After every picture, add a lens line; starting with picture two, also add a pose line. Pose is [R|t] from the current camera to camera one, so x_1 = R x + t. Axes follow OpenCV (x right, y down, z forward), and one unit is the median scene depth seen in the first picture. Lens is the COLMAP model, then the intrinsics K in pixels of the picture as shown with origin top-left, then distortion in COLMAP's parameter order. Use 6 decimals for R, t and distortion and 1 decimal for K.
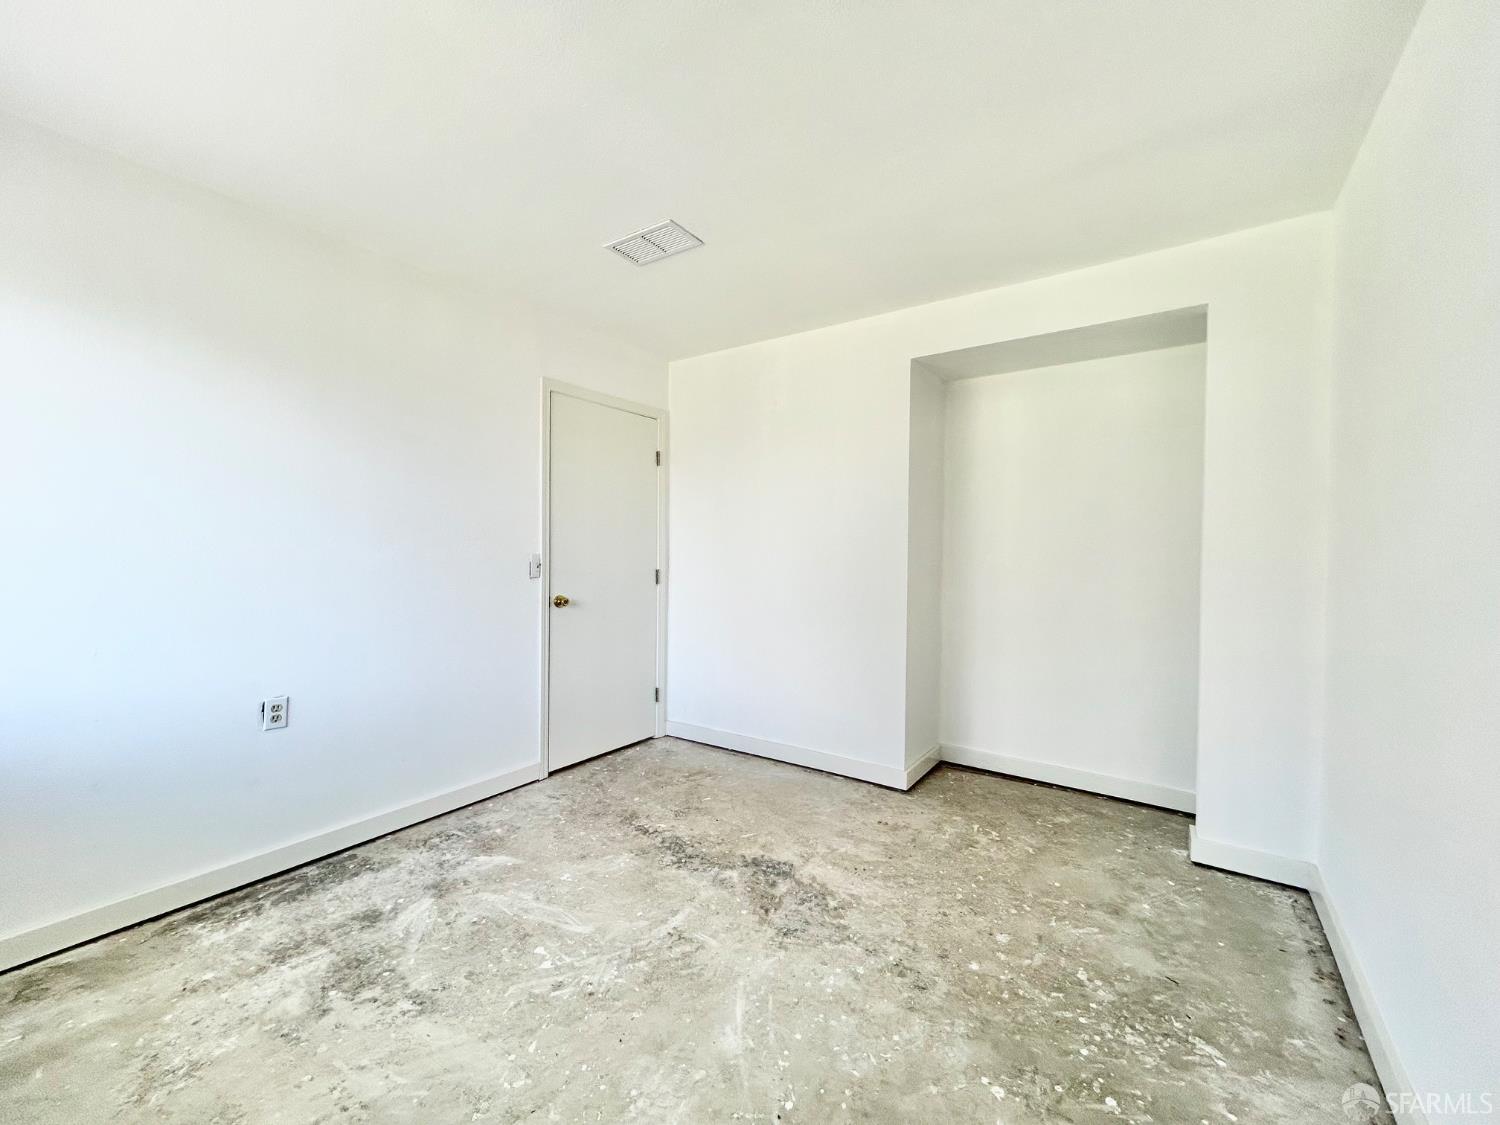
lens RADIAL K [[604.7, 0, 747.1], [0, 604.7, 555.2], [0, 0, 1]] dist [-0.000226, 0.000871]
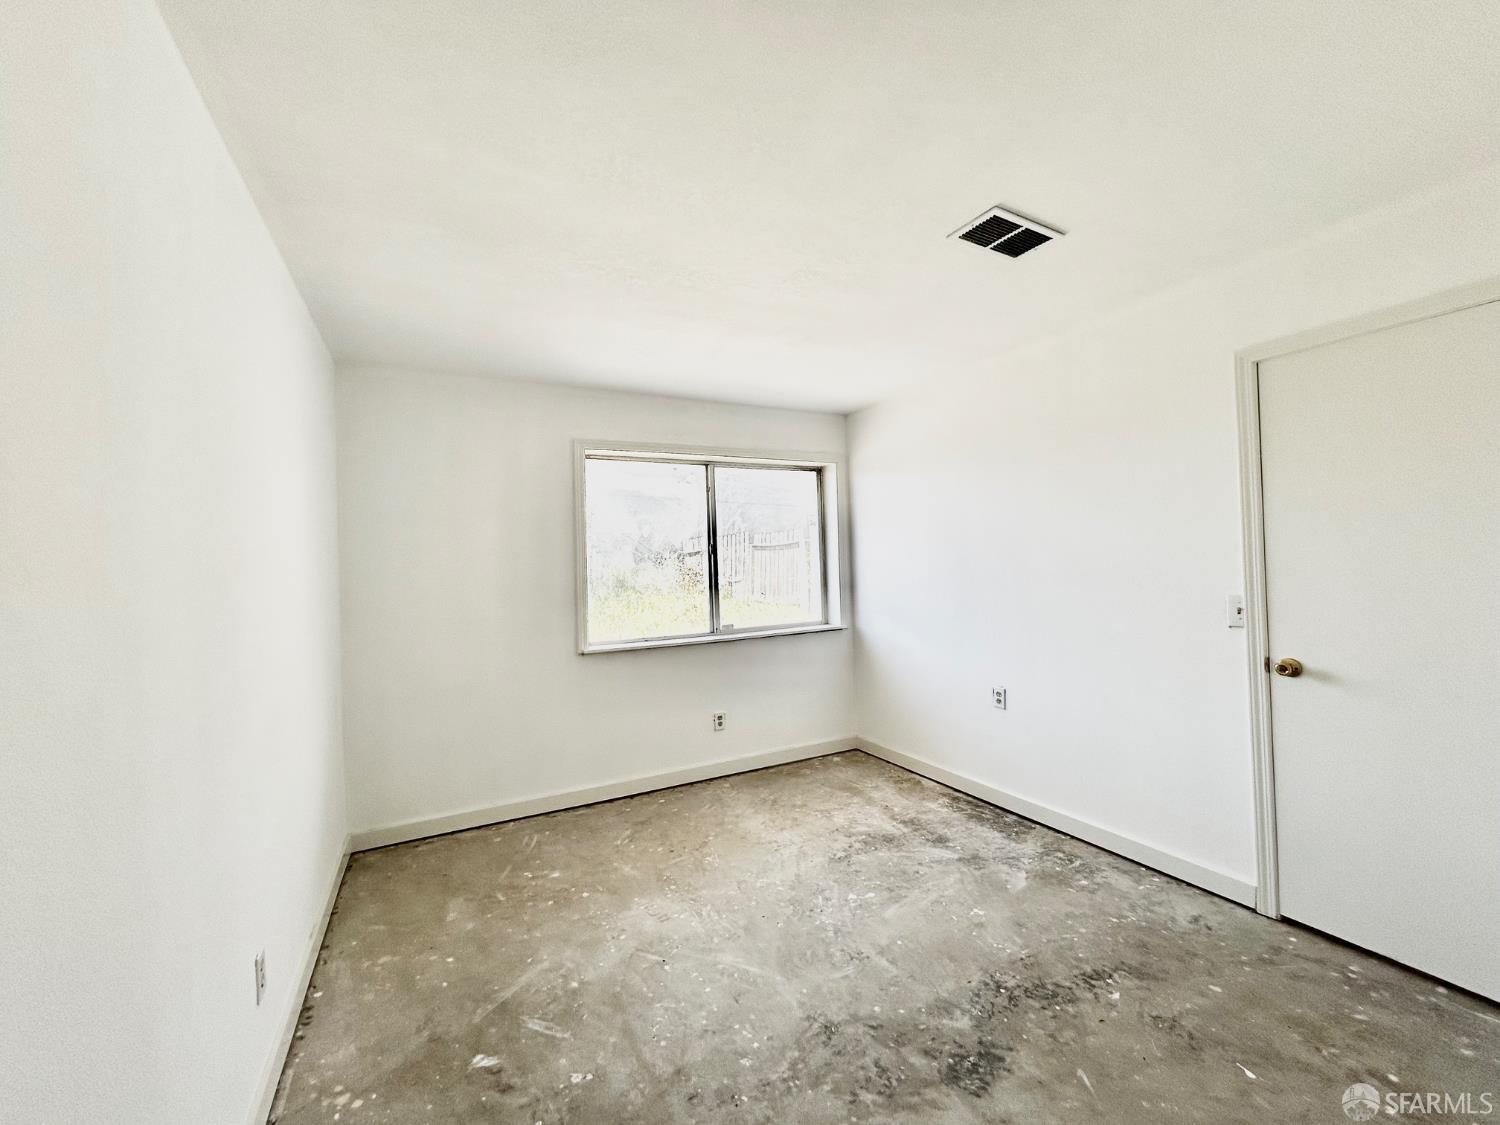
lens RADIAL K [[604.7, 0, 749.2], [0, 604.7, 562.2], [0, 0, 1]] dist [-0.000226, 0.000871]
pose [[-0.455673, 0.002881, -0.890142, 0.864235], [0.021764, 0.999732, -0.007905, -0.073726], [0.889881, -0.022975, -0.455614, 1.227088]]
